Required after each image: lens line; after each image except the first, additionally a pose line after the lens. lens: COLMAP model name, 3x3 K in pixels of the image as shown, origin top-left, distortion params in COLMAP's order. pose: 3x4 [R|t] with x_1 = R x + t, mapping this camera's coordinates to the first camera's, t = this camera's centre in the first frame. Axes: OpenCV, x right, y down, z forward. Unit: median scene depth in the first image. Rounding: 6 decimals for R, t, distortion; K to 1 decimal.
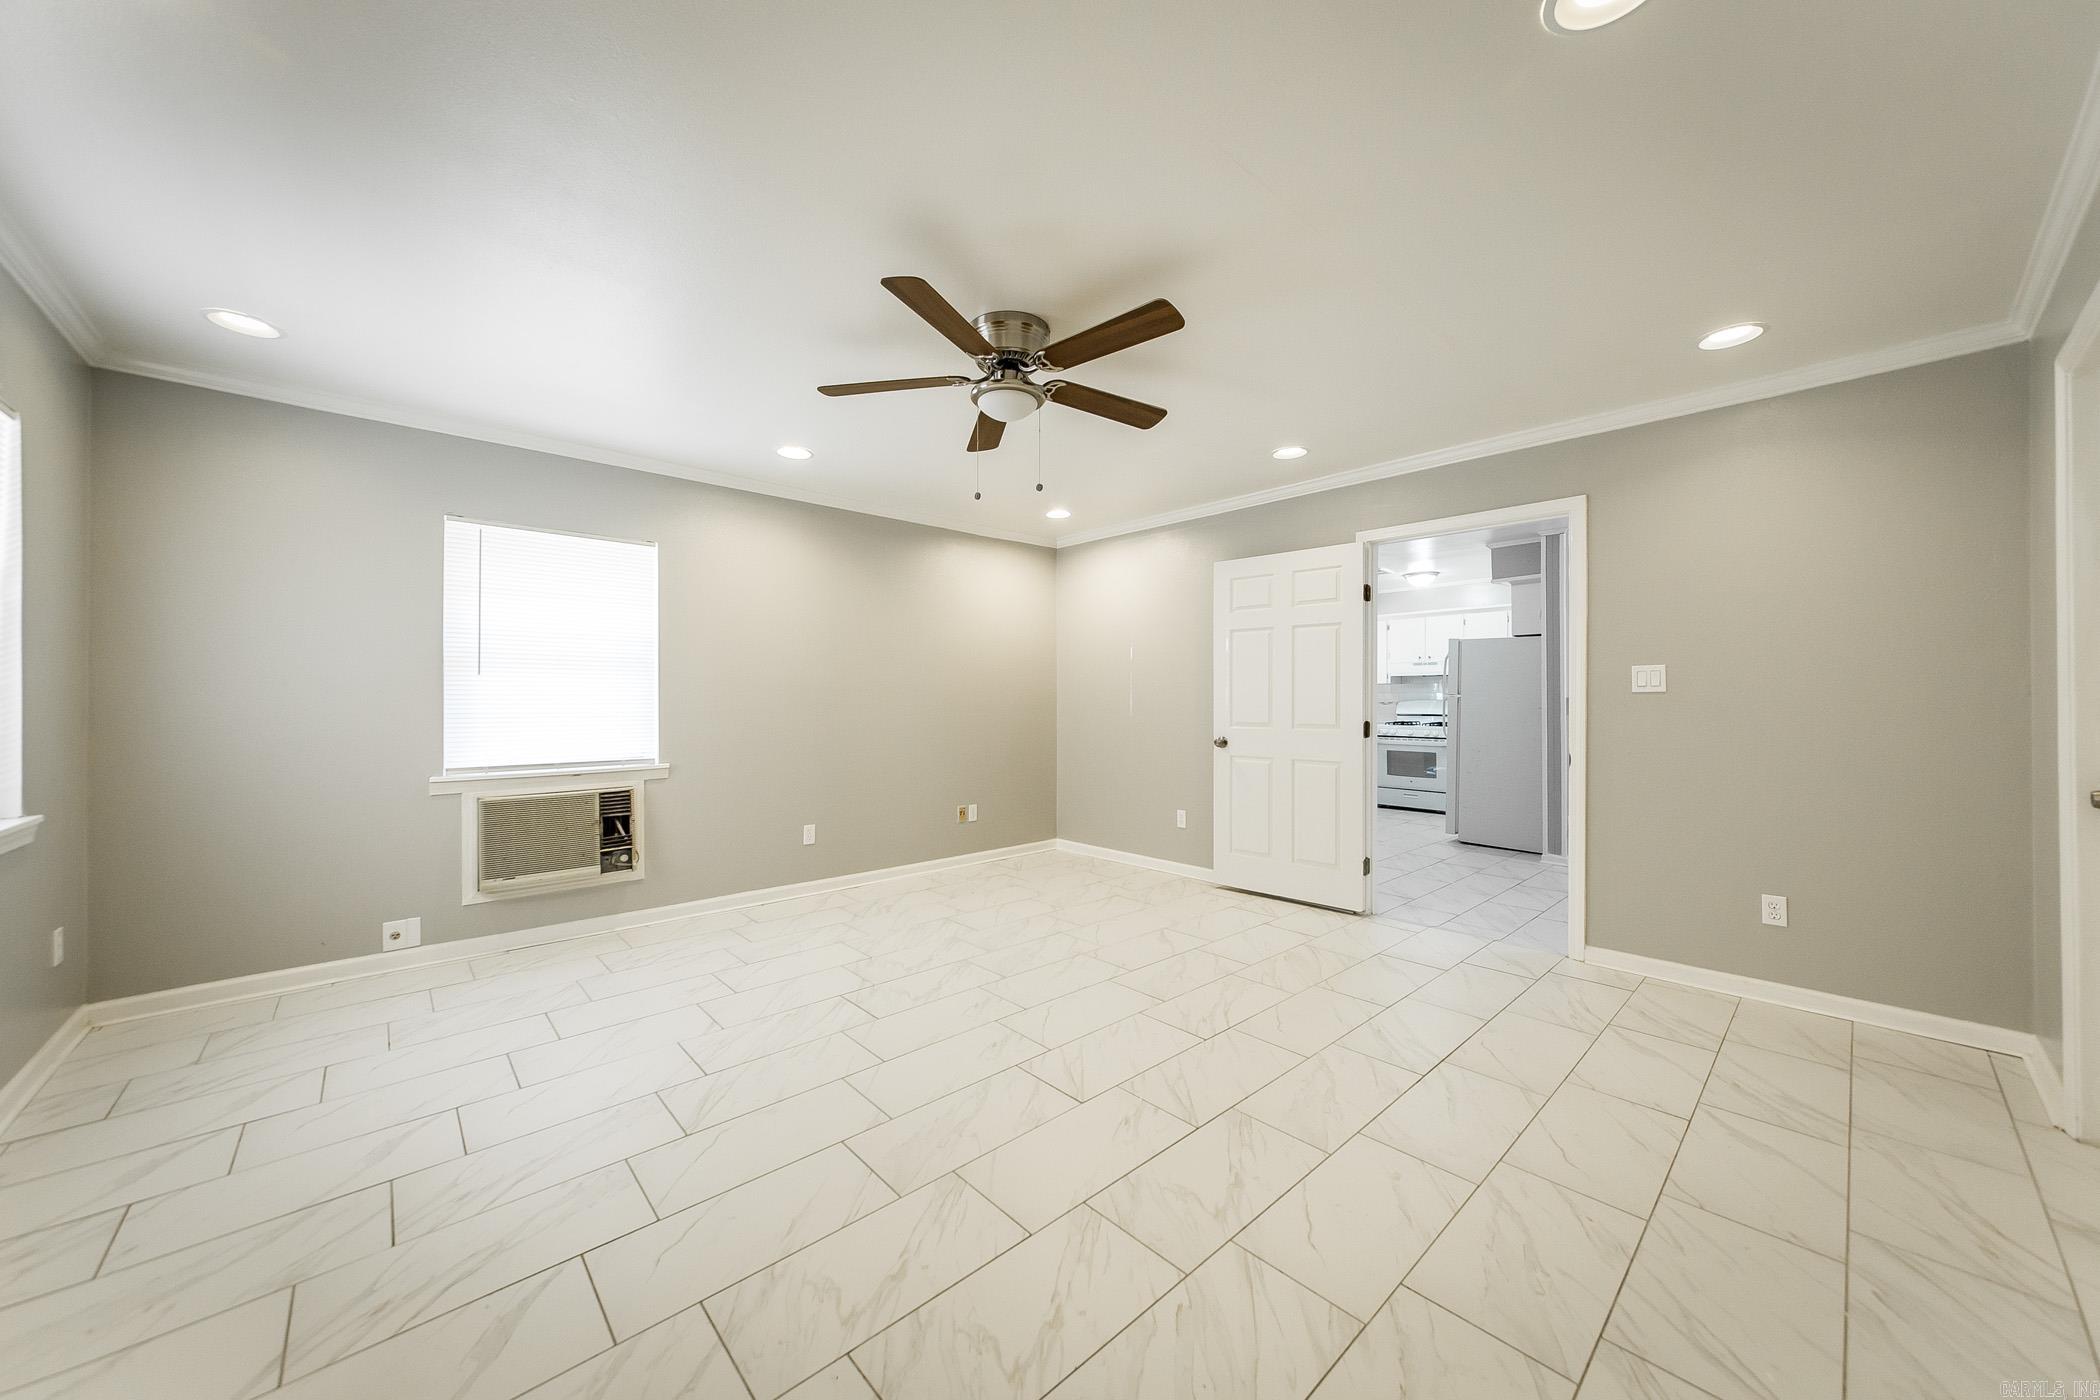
lens RADIAL K [[761.9, 0, 1057.3], [0, 761.9, 697.0], [0, 0, 1]] dist [-0.010603, 0.000965]
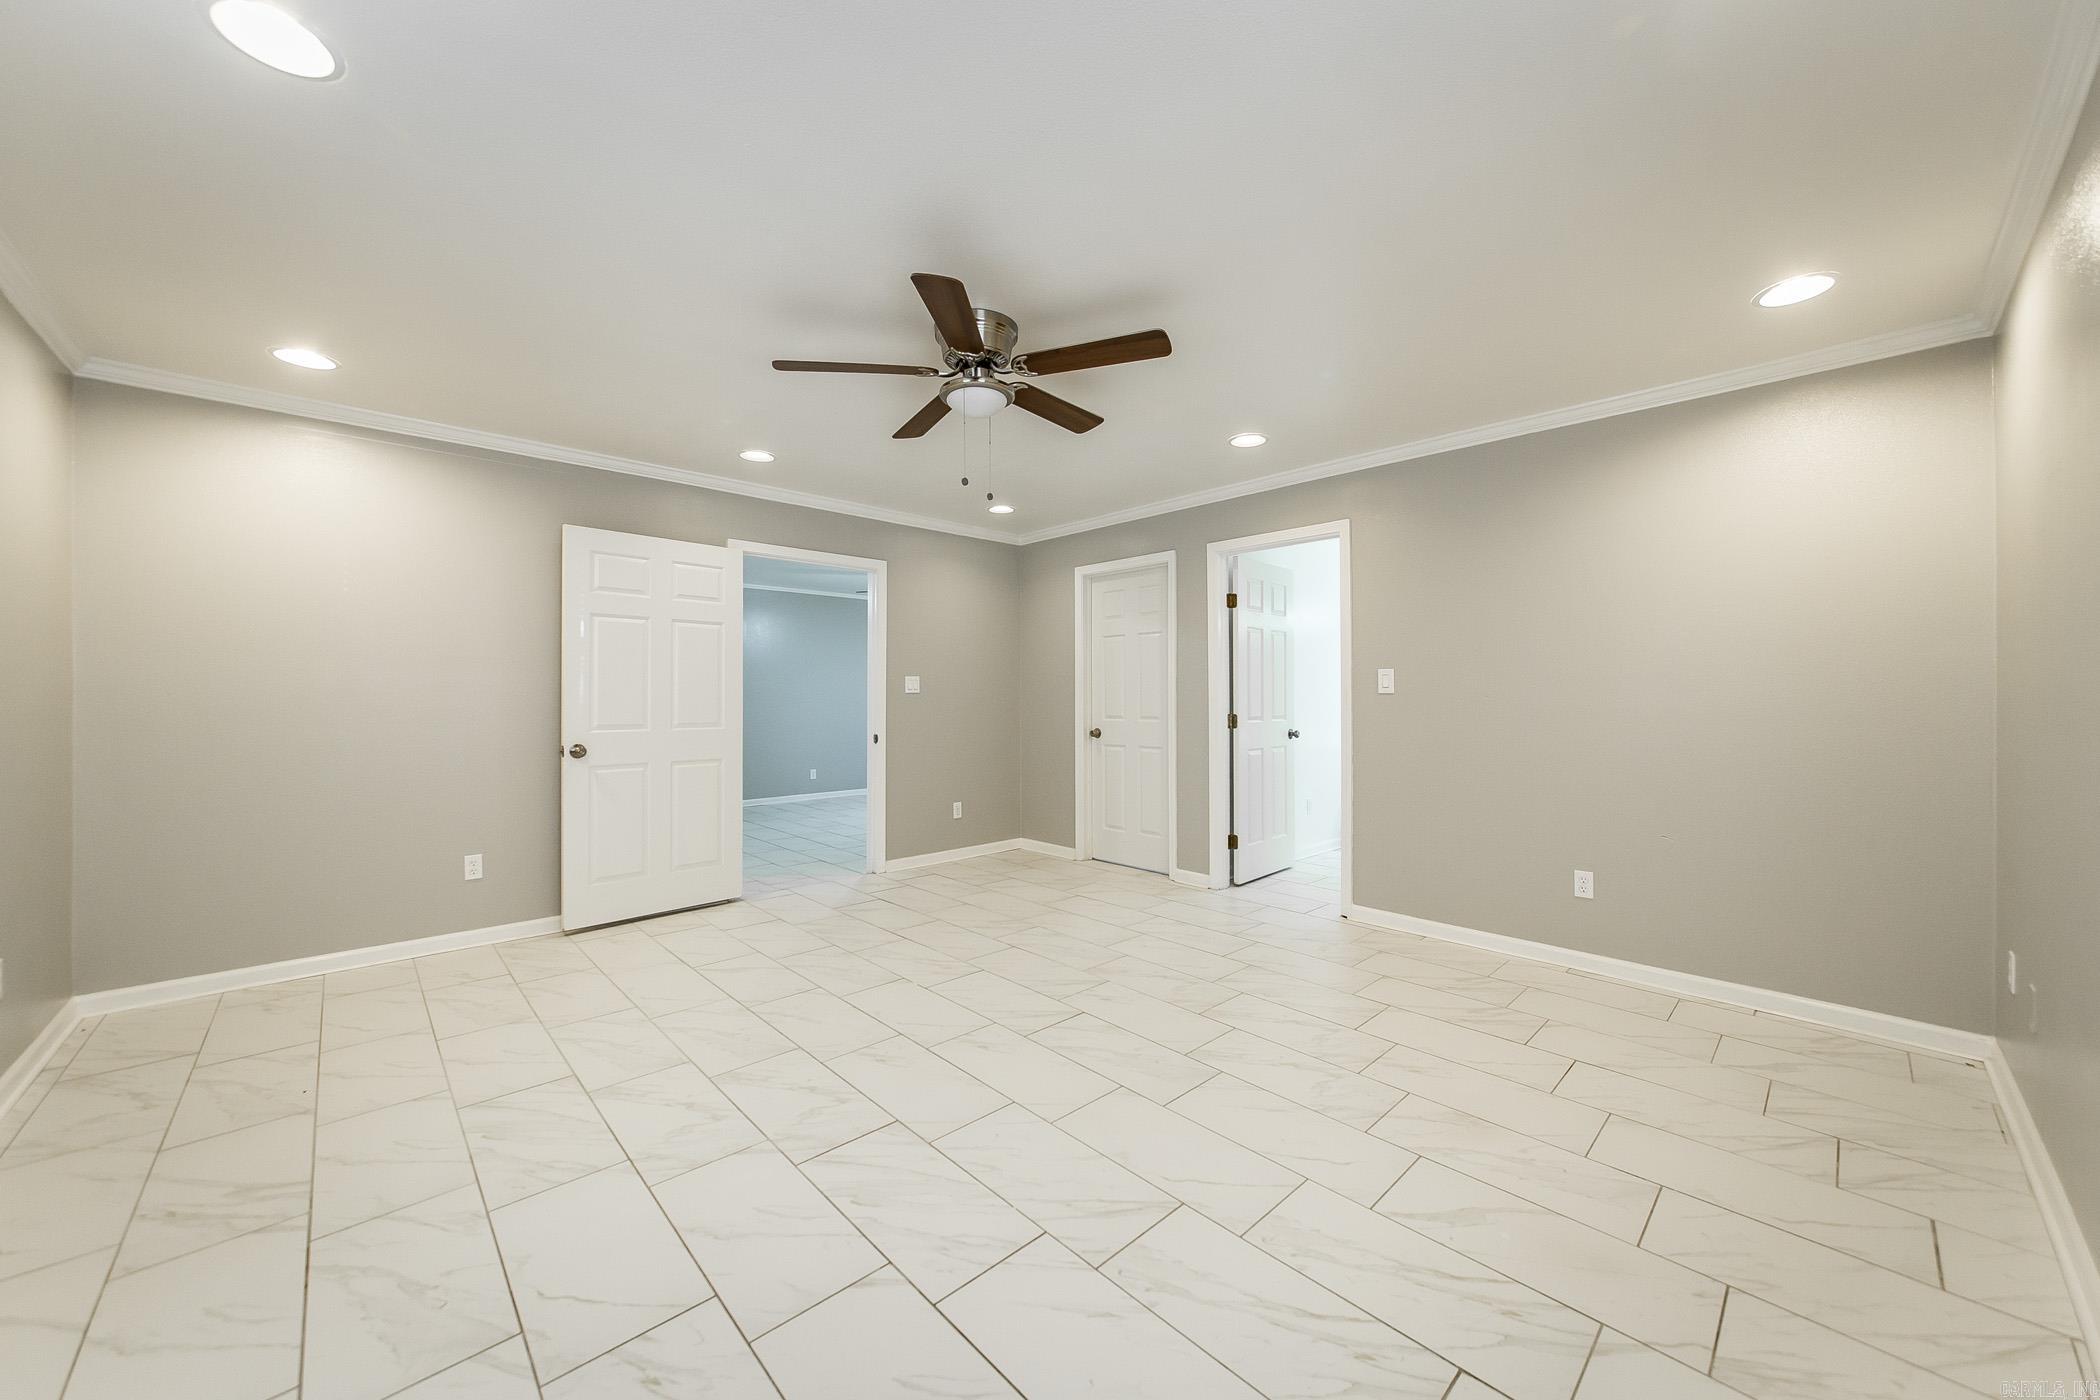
lens RADIAL K [[761.9, 0, 1052.2], [0, 761.9, 696.8], [0, 0, 1]] dist [-0.010603, 0.000965]
pose [[-0.022697, -0.001529, 0.999741, -0.856401], [-0.001895, 0.999997, 0.001487, -0.000555], [-0.999741, -0.001861, -0.022700, 0.743242]]
